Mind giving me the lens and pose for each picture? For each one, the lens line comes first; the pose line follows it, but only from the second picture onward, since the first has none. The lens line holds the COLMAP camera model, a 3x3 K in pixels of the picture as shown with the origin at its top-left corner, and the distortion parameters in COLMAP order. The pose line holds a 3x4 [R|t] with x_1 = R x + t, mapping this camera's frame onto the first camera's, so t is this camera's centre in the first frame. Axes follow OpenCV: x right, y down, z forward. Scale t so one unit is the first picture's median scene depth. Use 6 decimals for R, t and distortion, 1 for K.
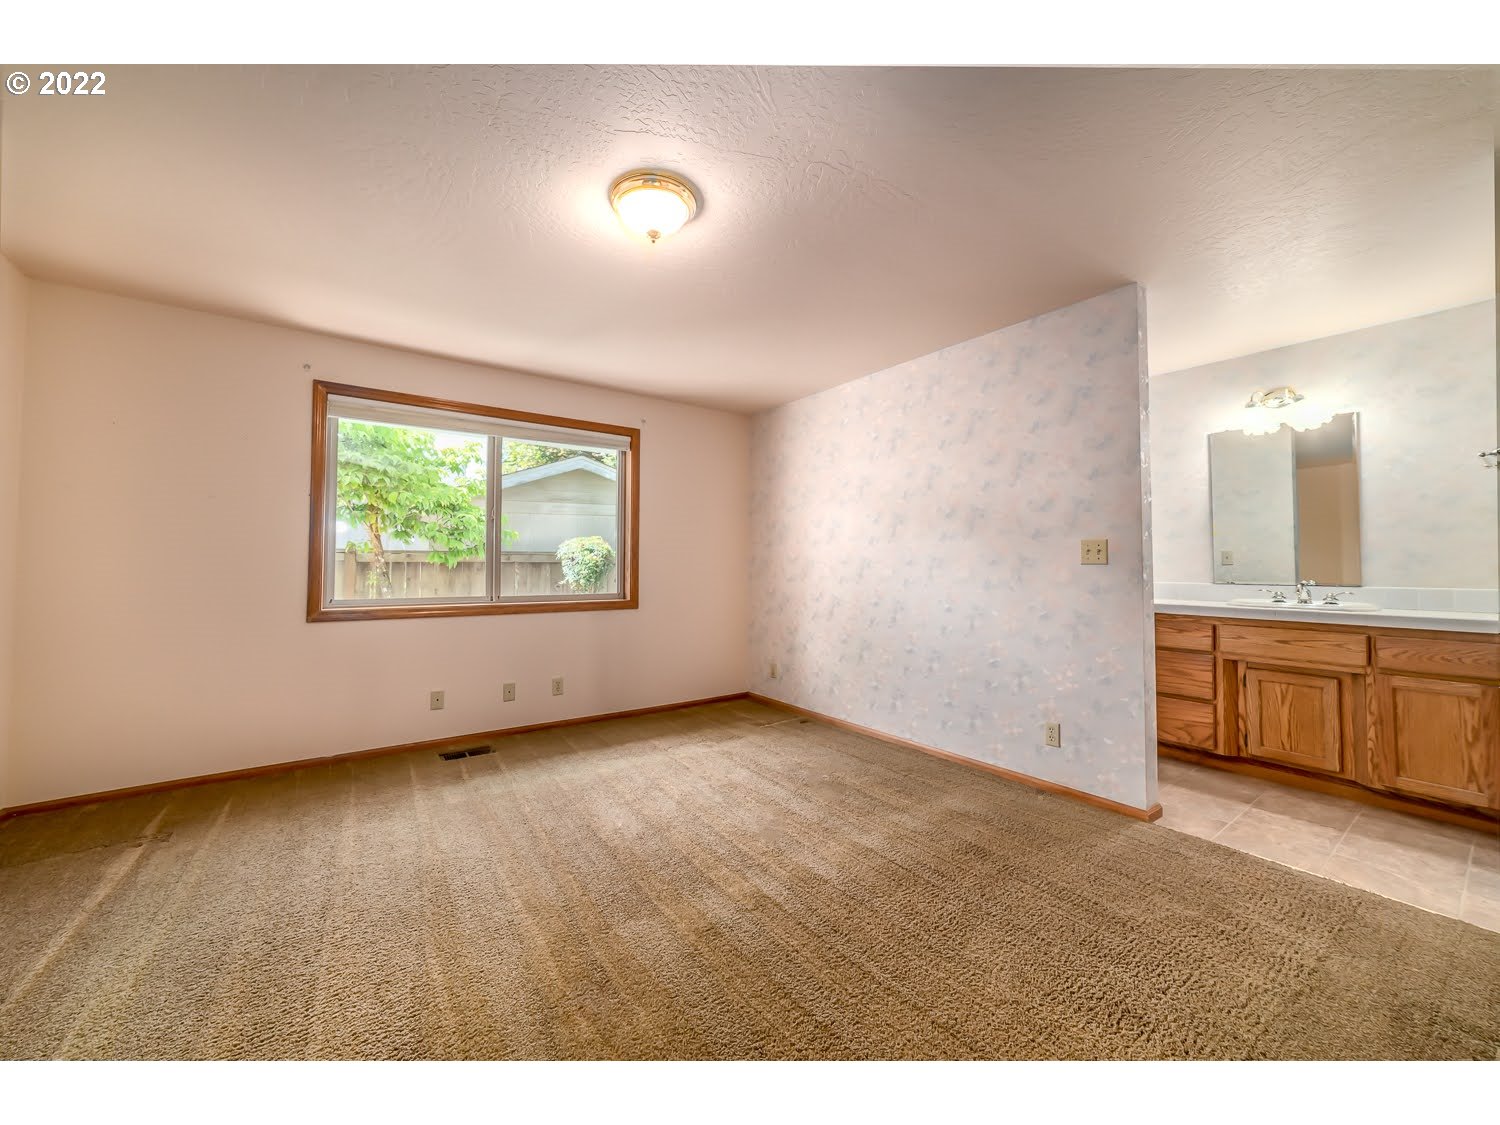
lens RADIAL K [[573.5, 0, 747.5], [0, 573.5, 554.9], [0, 0, 1]] dist [-0.025788, 0.009994]
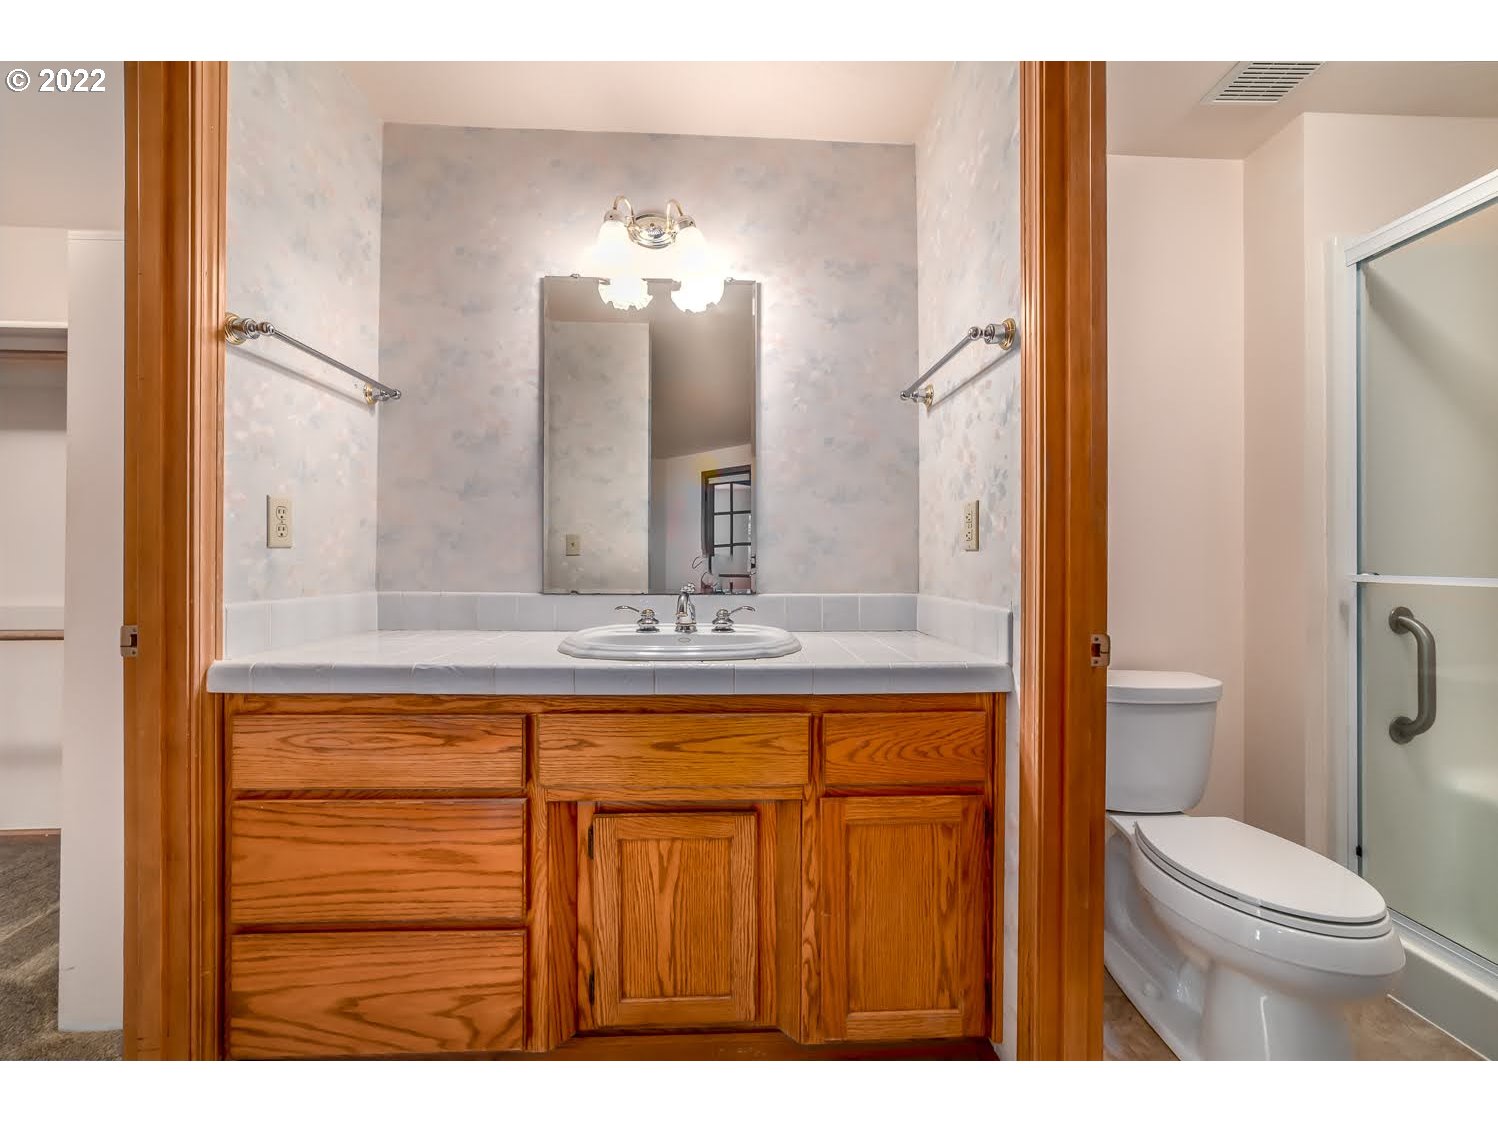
lens RADIAL K [[573.2, 0, 744.8], [0, 573.2, 555.8], [0, 0, 1]] dist [-0.027696, 0.009934]
pose [[0.556275, 0.005599, 0.830980, 0.608165], [-0.020481, 0.999766, 0.006975, 0.014223], [-0.830746, -0.020899, 0.556259, 0.693568]]
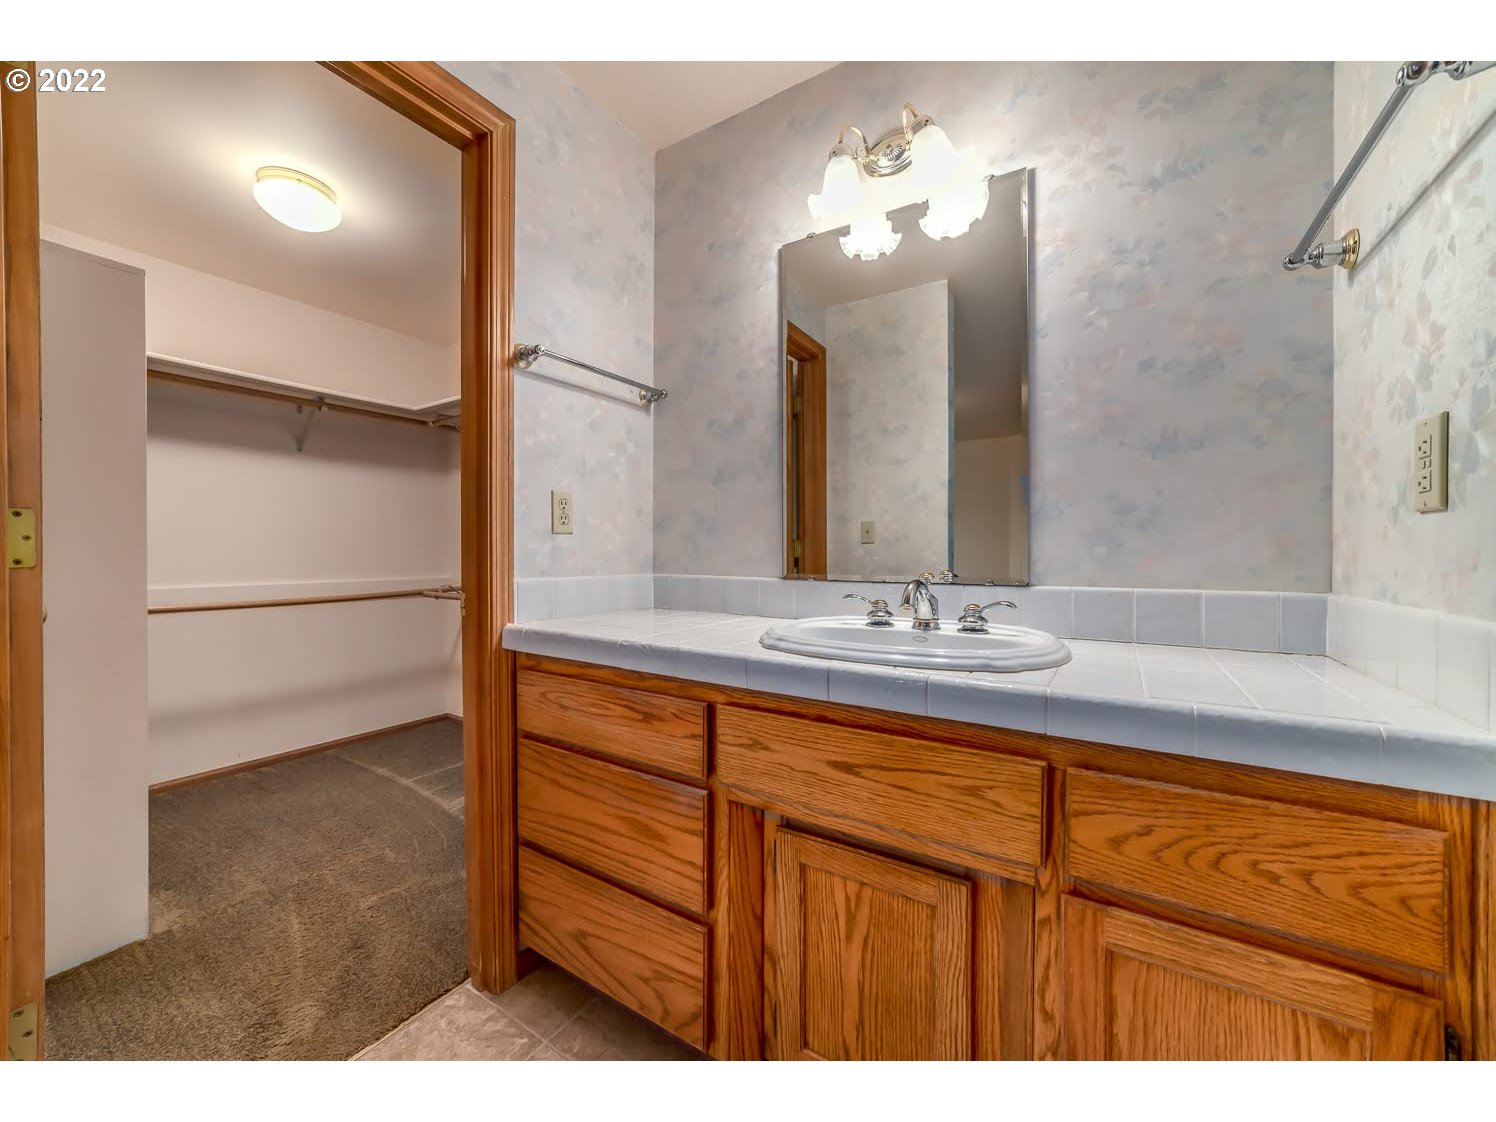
lens RADIAL K [[572.4, 0, 743.8], [0, 572.4, 555.3], [0, 0, 1]] dist [-0.027696, 0.009934]
pose [[0.933126, -0.003105, 0.359536, 0.736870], [-0.006791, 0.999632, 0.026259, 0.023262], [-0.359485, -0.026945, 0.932762, 0.682187]]
